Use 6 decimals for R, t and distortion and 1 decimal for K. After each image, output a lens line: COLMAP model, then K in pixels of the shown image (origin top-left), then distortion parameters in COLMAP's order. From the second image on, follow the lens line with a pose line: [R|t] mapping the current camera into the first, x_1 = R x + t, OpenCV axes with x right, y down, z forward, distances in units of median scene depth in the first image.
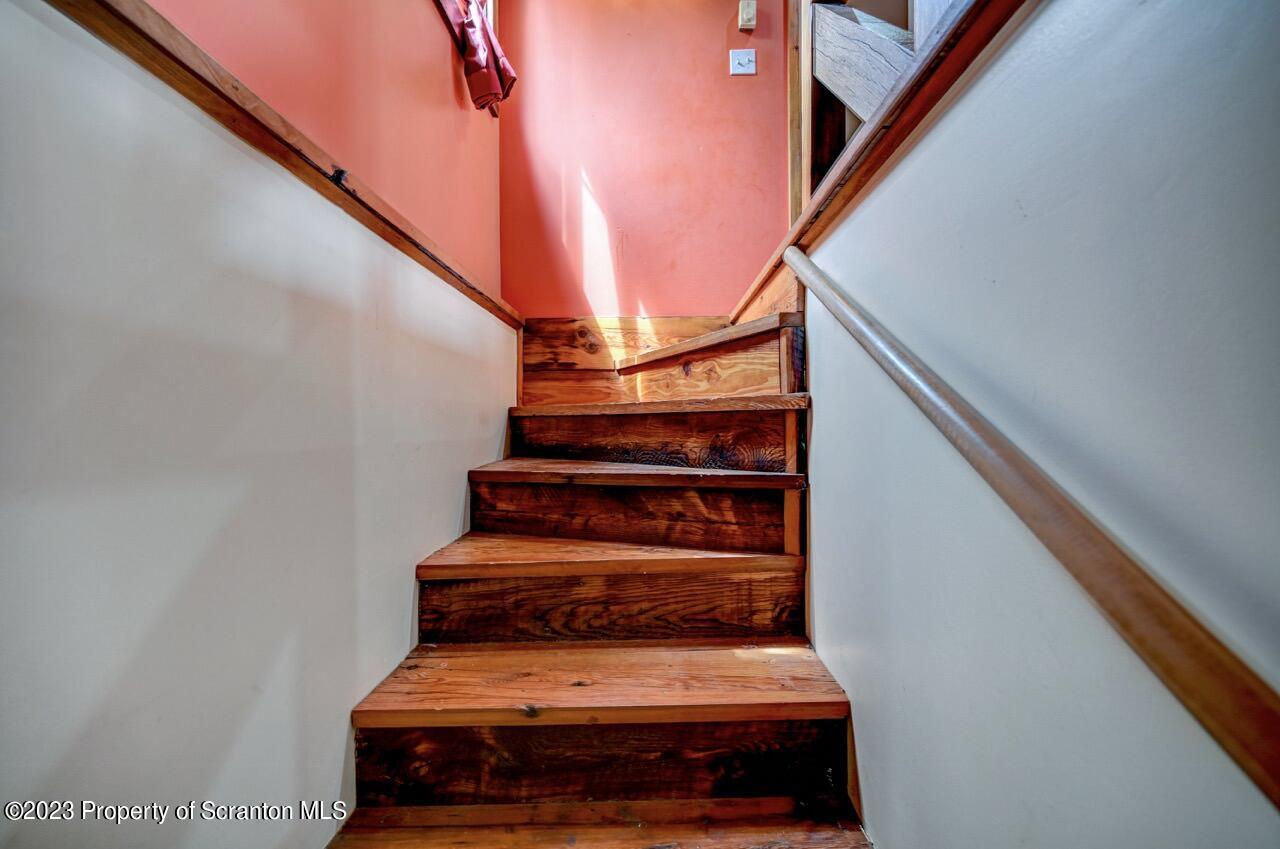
lens RADIAL K [[511.0, 0, 644.1], [0, 511.0, 434.7], [0, 0, 1]] dist [-0.005930, 0.000561]
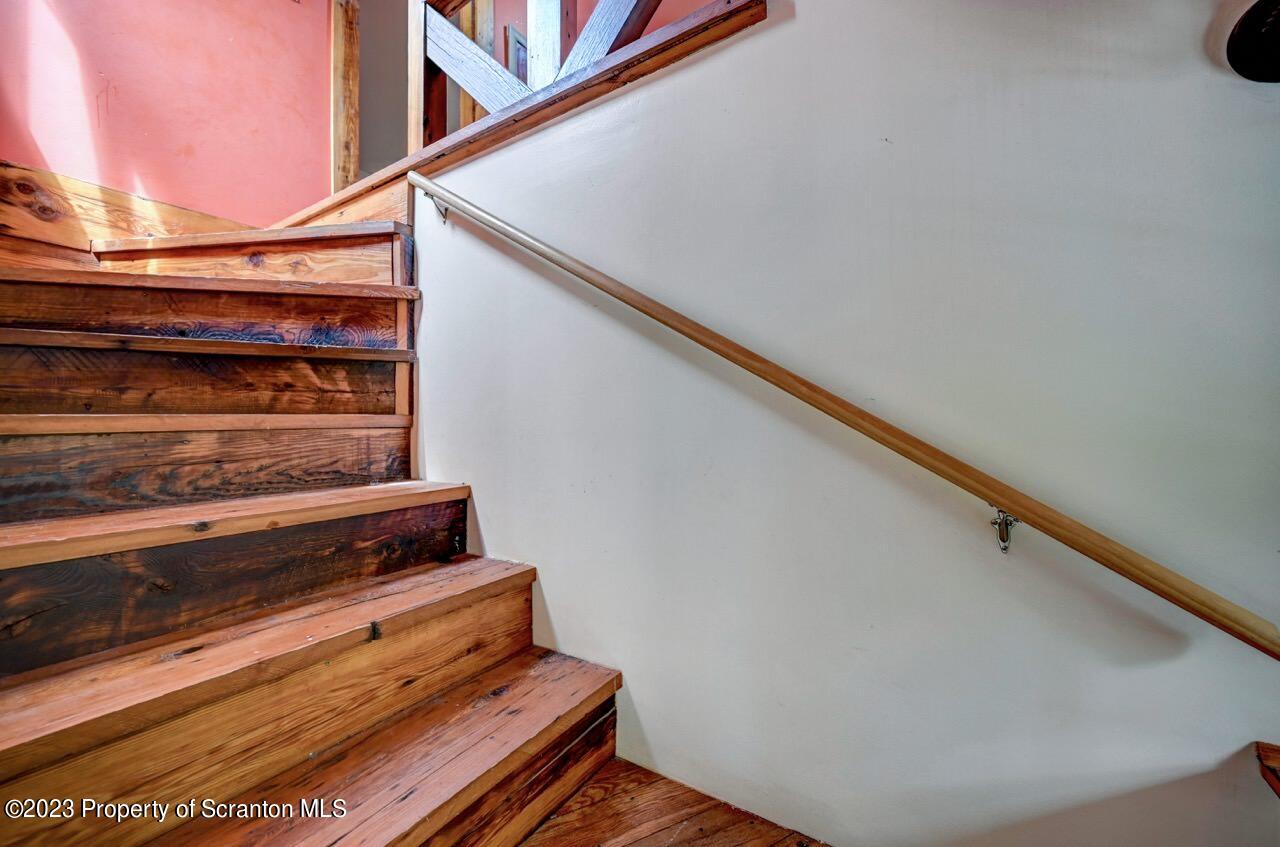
lens RADIAL K [[511.0, 0, 646.1], [0, 511.0, 426.2], [0, 0, 1]] dist [-0.005930, 0.000561]
pose [[0.541268, 0.005746, 0.840831, -0.443576], [0.016523, 0.999711, -0.017469, 0.293302], [-0.840688, 0.023348, 0.541016, -0.192664]]
